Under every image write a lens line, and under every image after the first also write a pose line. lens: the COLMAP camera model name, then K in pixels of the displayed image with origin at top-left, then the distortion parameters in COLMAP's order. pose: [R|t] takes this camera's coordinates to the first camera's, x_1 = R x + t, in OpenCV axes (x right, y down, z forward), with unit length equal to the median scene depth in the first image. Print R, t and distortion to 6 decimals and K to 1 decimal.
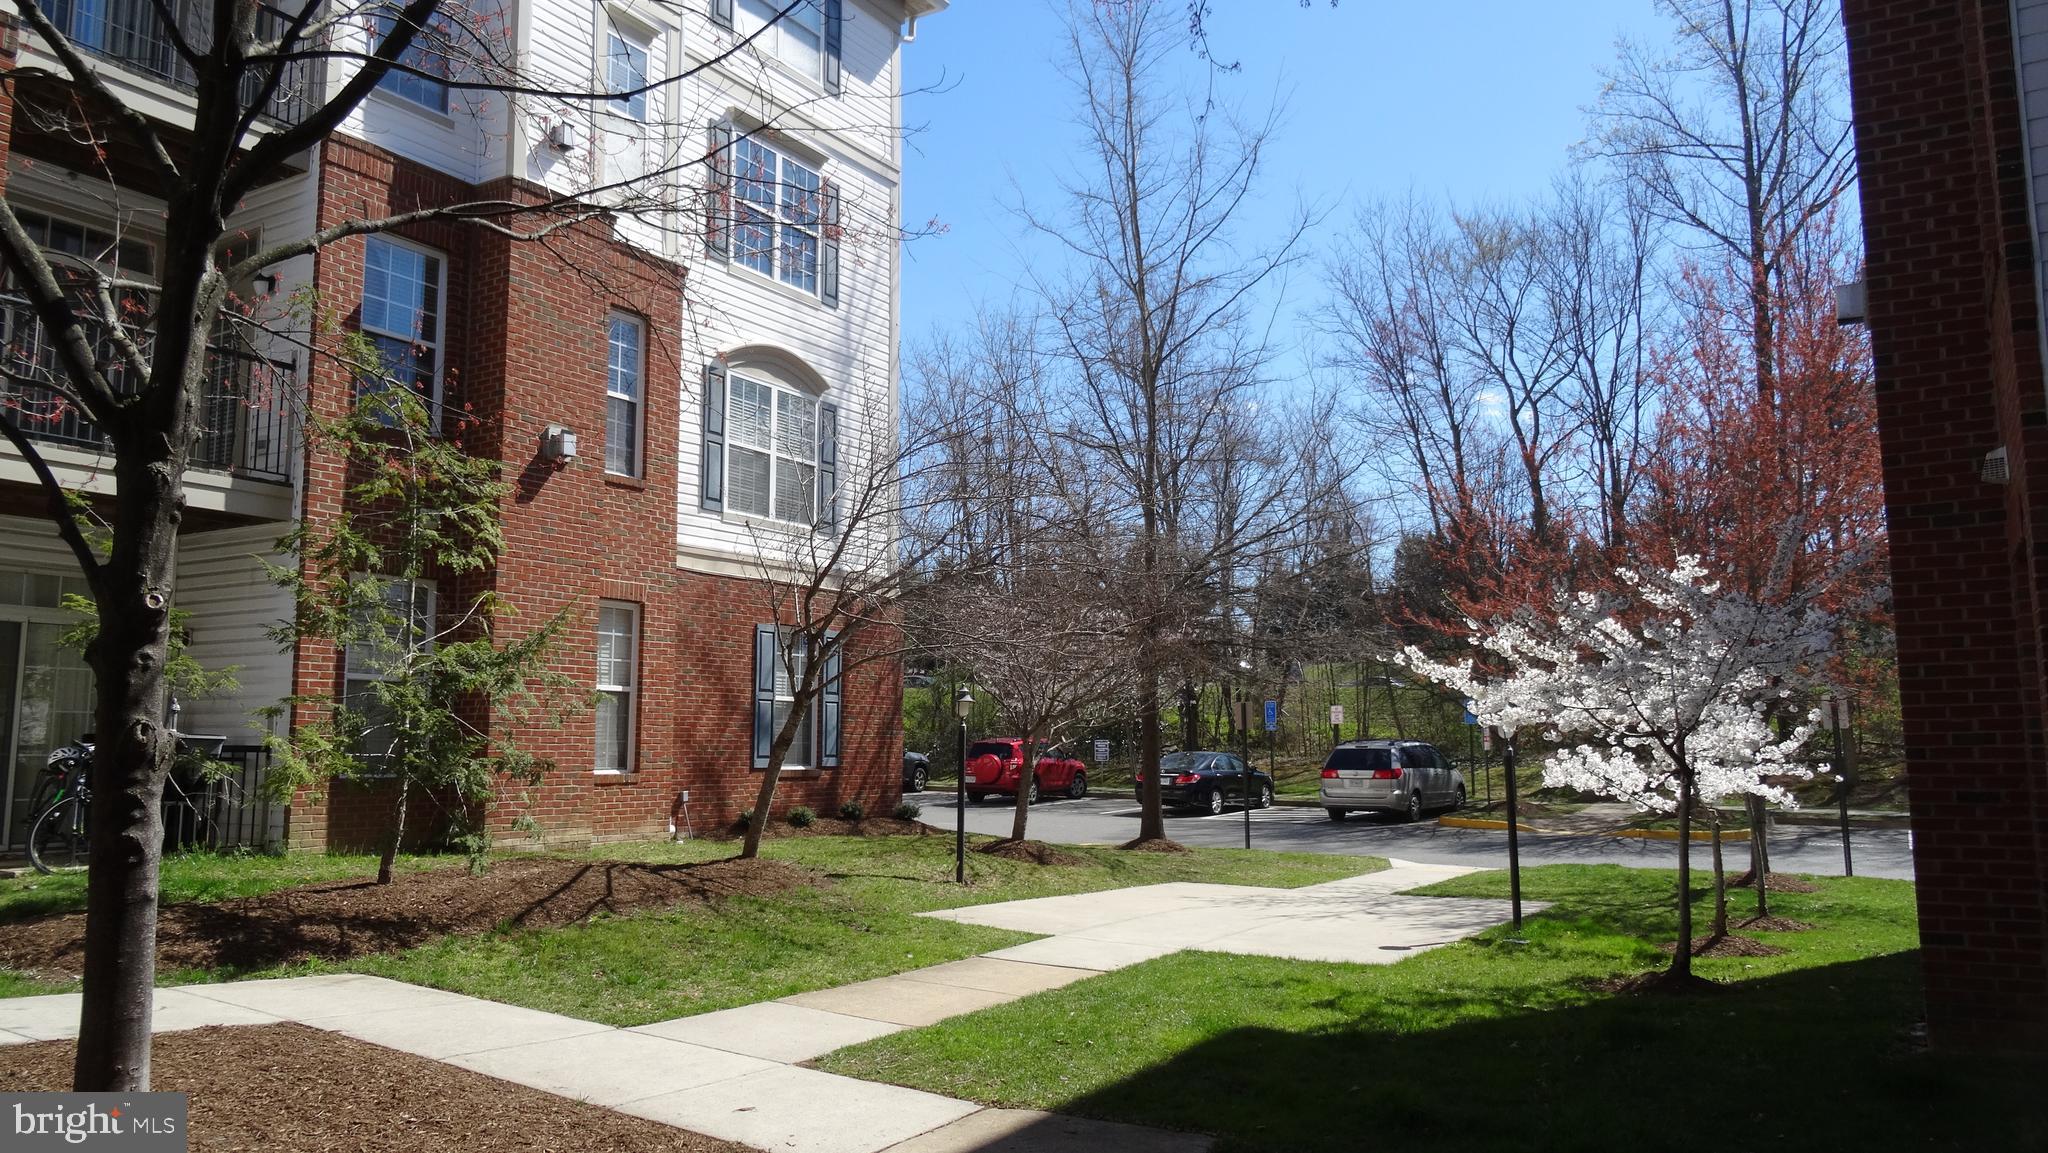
lens RADIAL K [[1431.4, 0, 1033.7], [0, 1431.4, 595.6], [0, 0, 1]] dist [-0.024333, 0.002604]
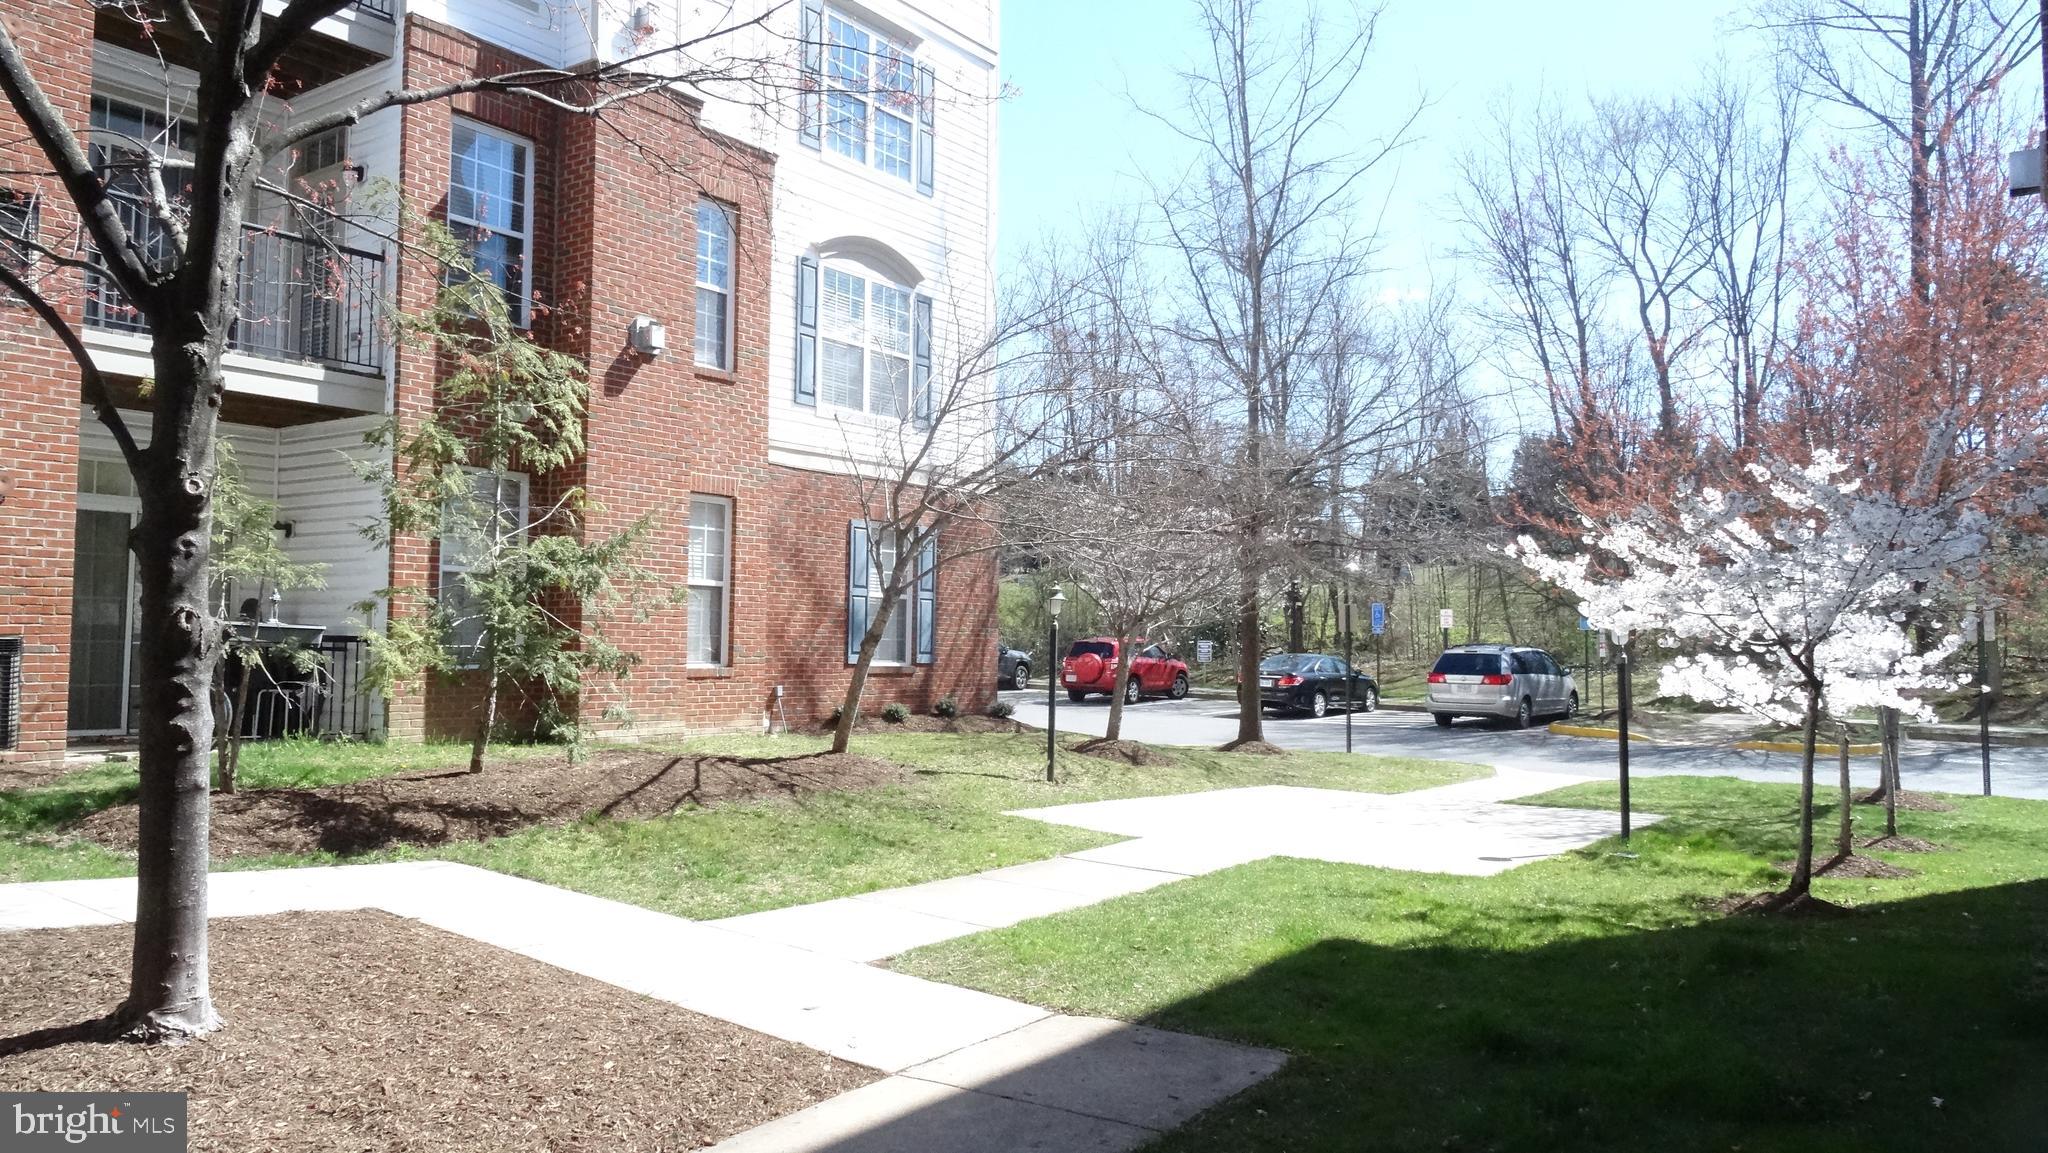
lens RADIAL K [[1398.1, 0, 1050.1], [0, 1398.1, 598.9], [0, 0, 1]] dist [-0.021705, 0.003558]
pose [[0.997068, 0.010957, -0.075735, 0.021720], [-0.005529, 0.997424, 0.071514, 0.005063], [0.076323, -0.070886, 0.994560, 0.047983]]
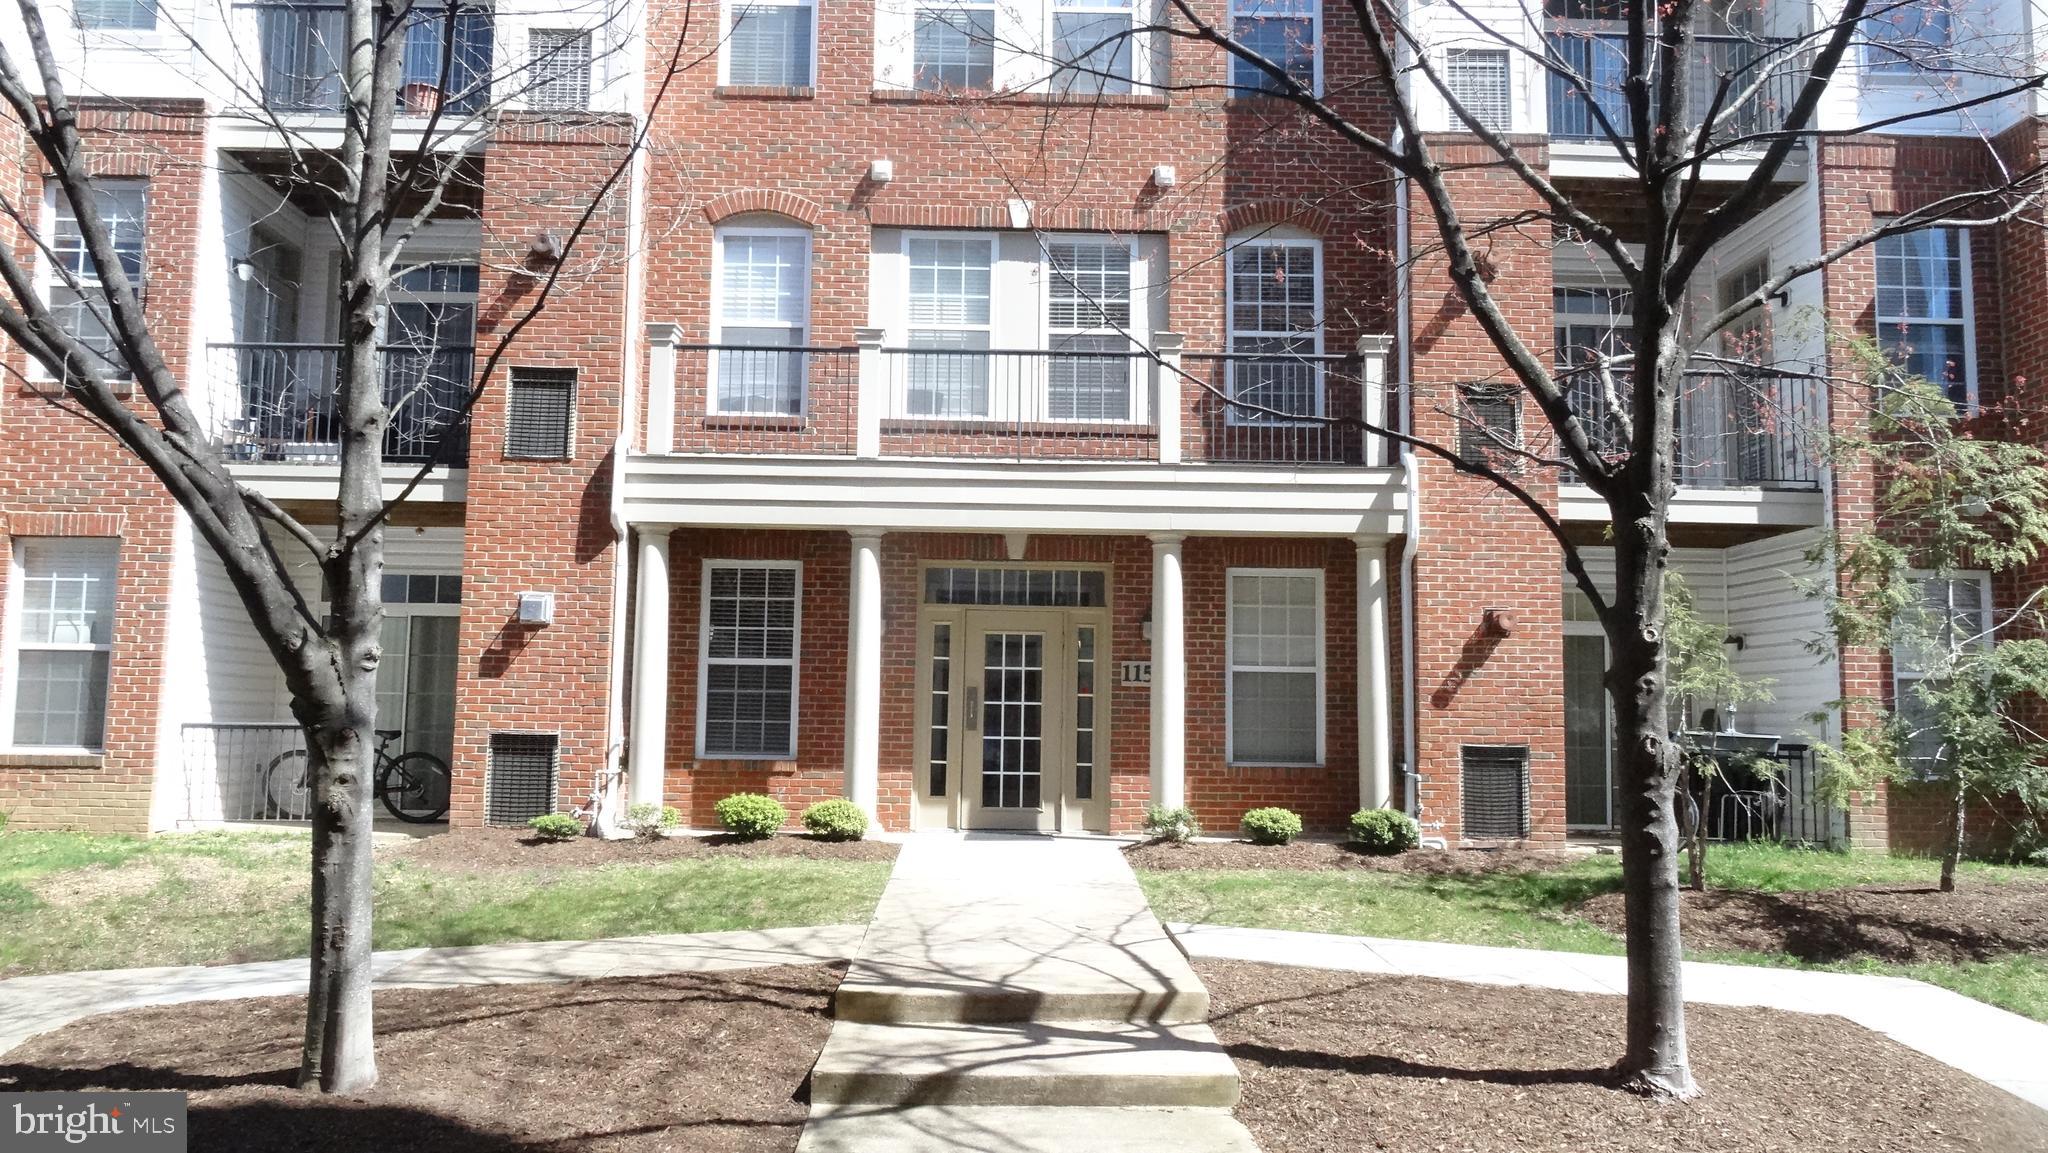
lens RADIAL K [[1499.9, 0, 1027.3], [0, 1499.9, 583.6], [0, 0, 1]] dist [0.021142, -0.002844]
pose [[0.515293, -0.070195, -0.854135, 0.103254], [0.082037, 0.996103, -0.032370, -0.022091], [0.853079, -0.053391, 0.519043, -0.053536]]
